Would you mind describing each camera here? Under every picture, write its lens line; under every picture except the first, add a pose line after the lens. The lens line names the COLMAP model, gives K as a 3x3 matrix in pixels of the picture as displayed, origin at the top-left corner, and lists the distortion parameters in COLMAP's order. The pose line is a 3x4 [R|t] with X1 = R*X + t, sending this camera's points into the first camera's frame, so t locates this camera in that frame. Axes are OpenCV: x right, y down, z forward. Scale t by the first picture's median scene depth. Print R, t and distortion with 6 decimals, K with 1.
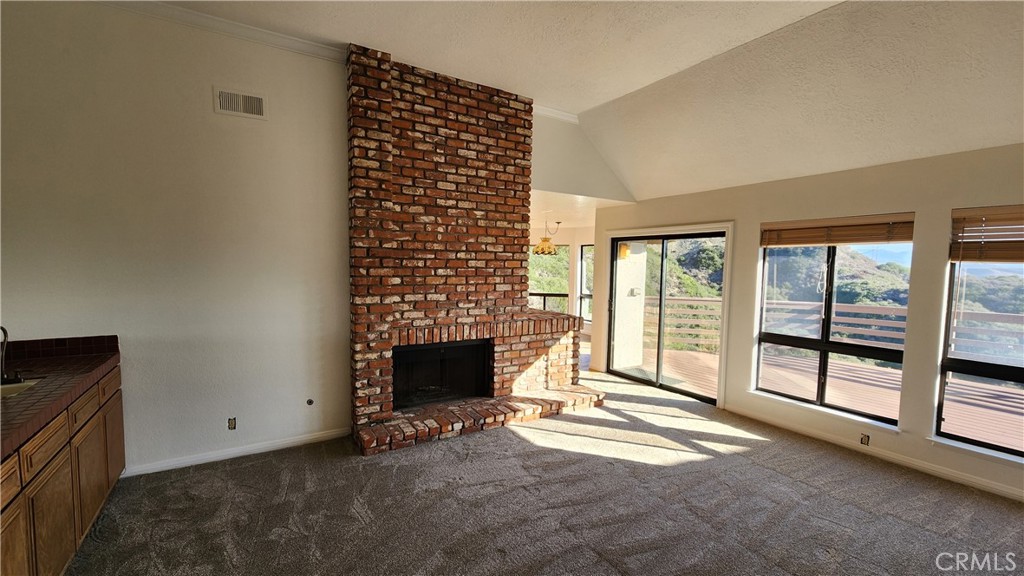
lens RADIAL K [[417.7, 0, 513.2], [0, 417.7, 290.3], [0, 0, 1]] dist [0.001729, 0.001334]
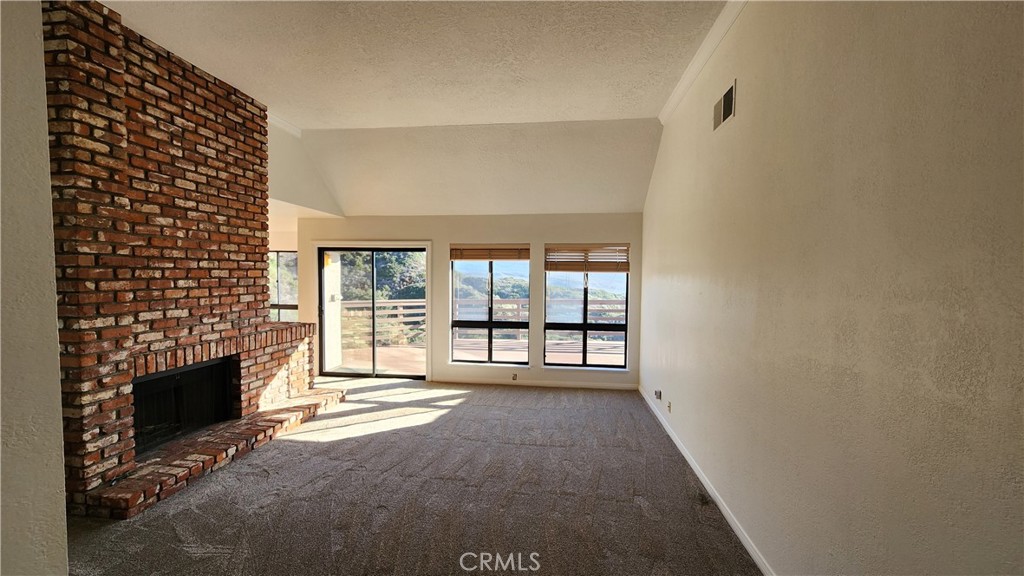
lens RADIAL K [[417.7, 0, 506.2], [0, 417.7, 285.0], [0, 0, 1]] dist [0.001729, 0.001334]
pose [[0.644424, -0.027790, 0.764163, -0.414358], [0.047573, 0.998861, -0.003793, -0.006507], [-0.763187, 0.038798, 0.645012, -0.062800]]
